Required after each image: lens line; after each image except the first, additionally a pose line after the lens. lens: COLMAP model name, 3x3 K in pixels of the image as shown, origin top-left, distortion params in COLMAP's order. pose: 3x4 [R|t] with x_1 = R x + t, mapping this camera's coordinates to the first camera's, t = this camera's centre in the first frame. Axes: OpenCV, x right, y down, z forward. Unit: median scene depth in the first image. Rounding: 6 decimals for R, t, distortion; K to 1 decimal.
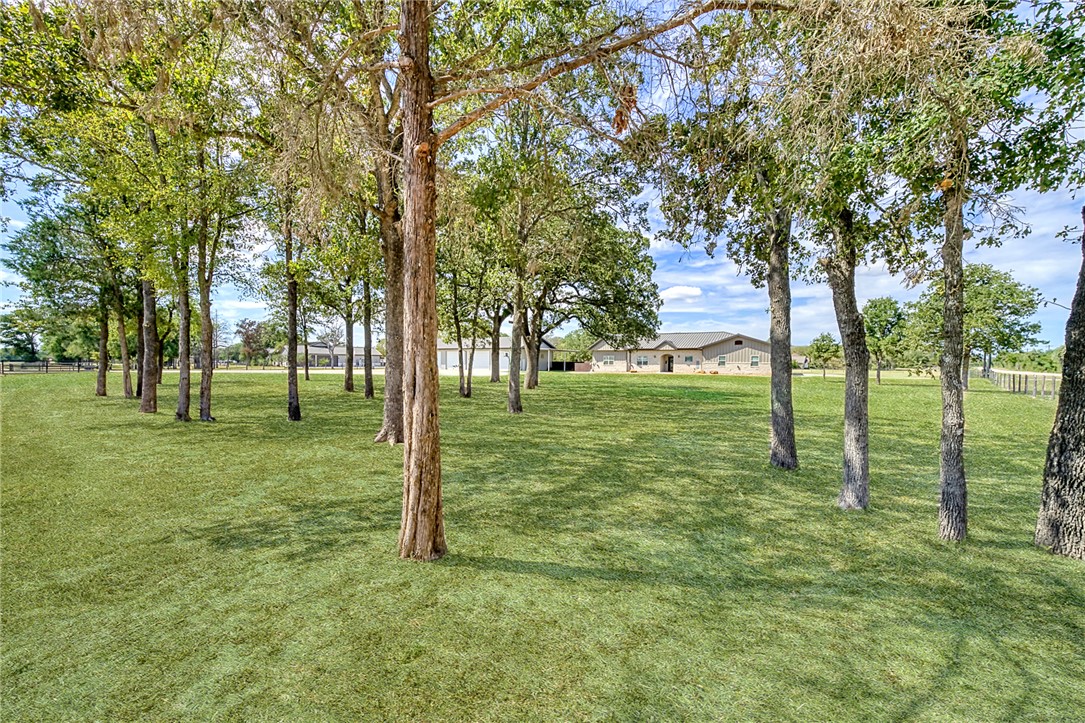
lens RADIAL K [[439.1, 0, 542.5], [0, 439.1, 361.5], [0, 0, 1]] dist [-0.000192, -0.000024]
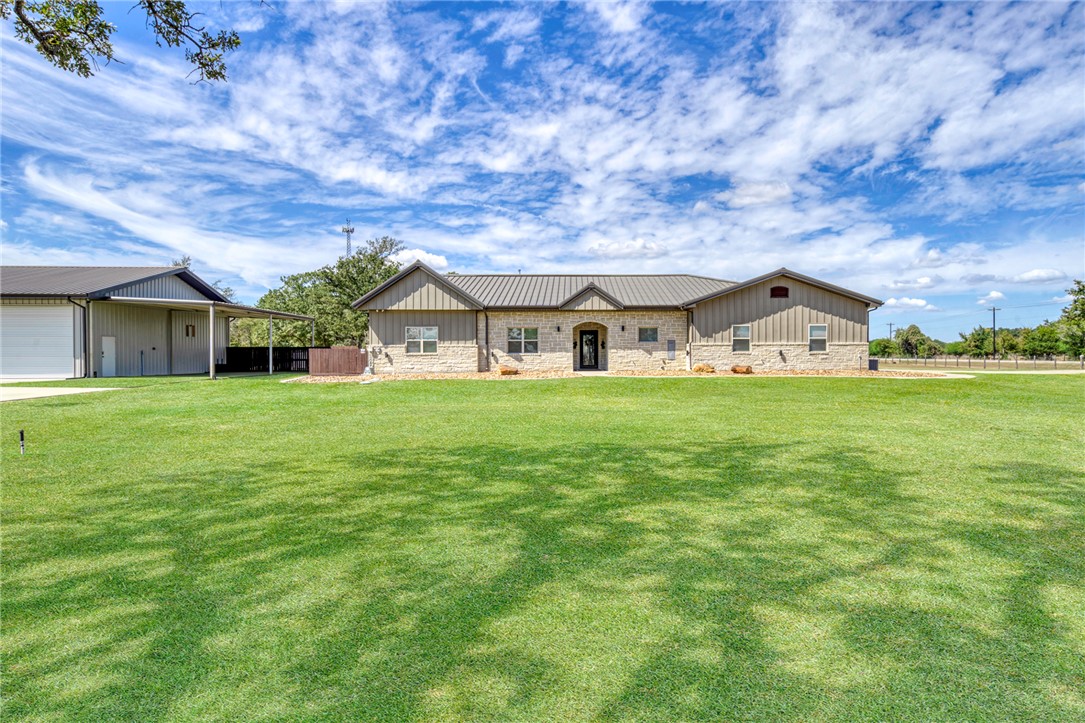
lens RADIAL K [[590.7, 0, 585.5], [0, 590.7, 382.3], [0, 0, 1]] dist [0.019010, -0.001335]
pose [[0.848083, -0.035264, 0.528689, 0.016401], [0.008482, 0.998559, 0.053000, 0.007066], [-0.529796, -0.040464, 0.847159, 0.576256]]
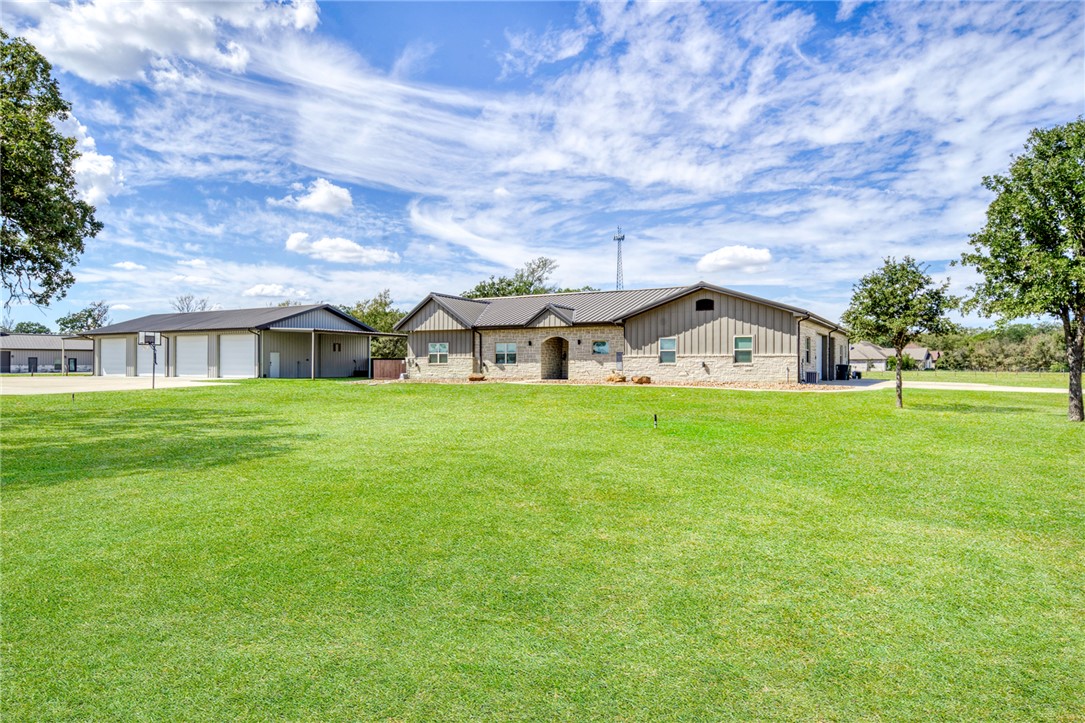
lens RADIAL K [[666.4, 0, 542.5], [0, 666.4, 361.5], [0, 0, 1]] dist [0.029308, 0.000113]
pose [[0.999961, -0.007256, 0.005012, 0.265446], [0.007261, 0.999973, -0.000814, 0.007144], [-0.005006, 0.000851, 0.999987, 0.354640]]
